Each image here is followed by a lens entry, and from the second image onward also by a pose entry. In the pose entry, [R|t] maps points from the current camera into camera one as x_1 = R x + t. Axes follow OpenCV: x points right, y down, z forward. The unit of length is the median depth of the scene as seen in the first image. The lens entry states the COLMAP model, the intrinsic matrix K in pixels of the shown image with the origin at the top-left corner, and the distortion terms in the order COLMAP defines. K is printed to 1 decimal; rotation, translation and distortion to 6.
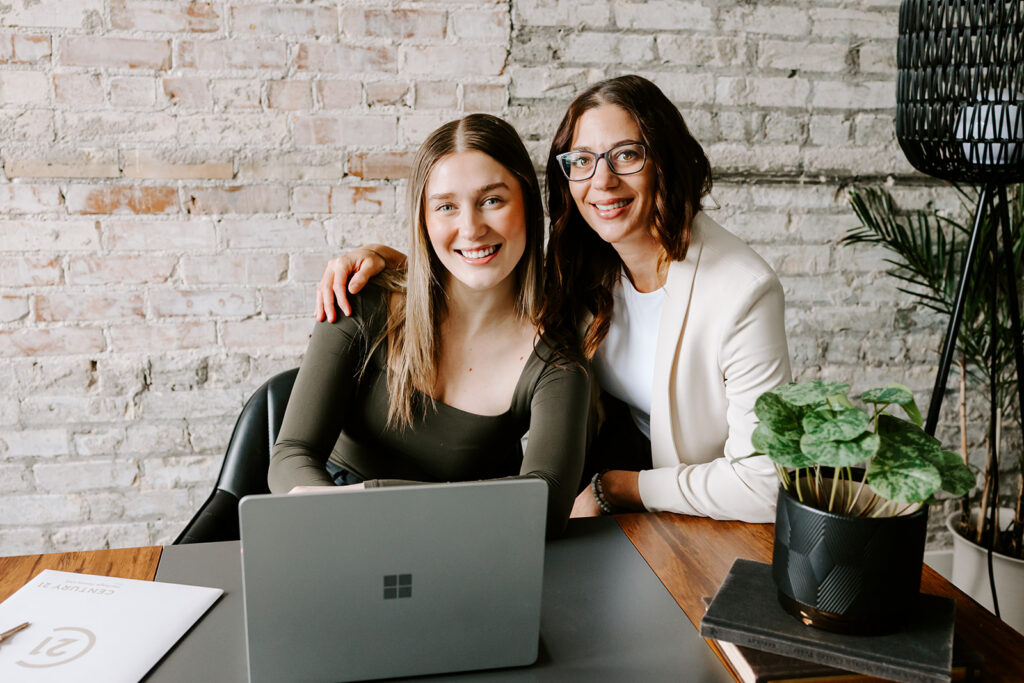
lens RADIAL K [[1053.0, 0, 512.0], [0, 1053.0, 341.5], [0, 0, 1]] dist [-0.014011, 0.003383]
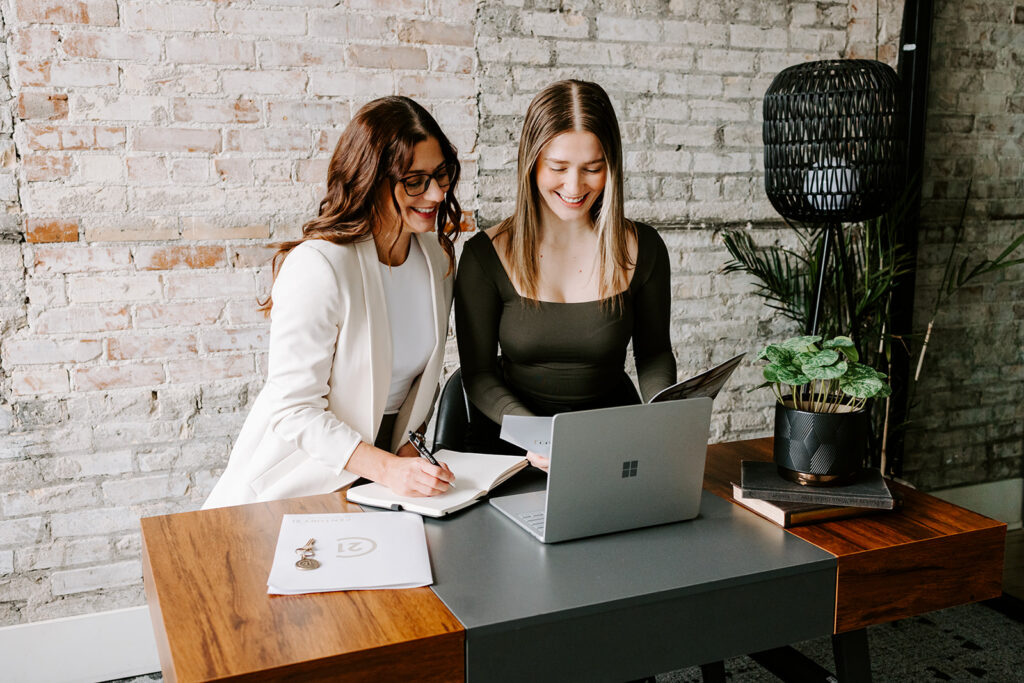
lens RADIAL K [[1031.0, 0, 512.0], [0, 1031.0, 341.5], [0, 0, 1]] dist [-0.022146, 0.017850]
pose [[0.978481, -0.051250, 0.199871, -0.227390], [0.062710, 0.996706, -0.051433, 0.047577], [-0.196577, 0.062860, 0.978471, -0.238779]]
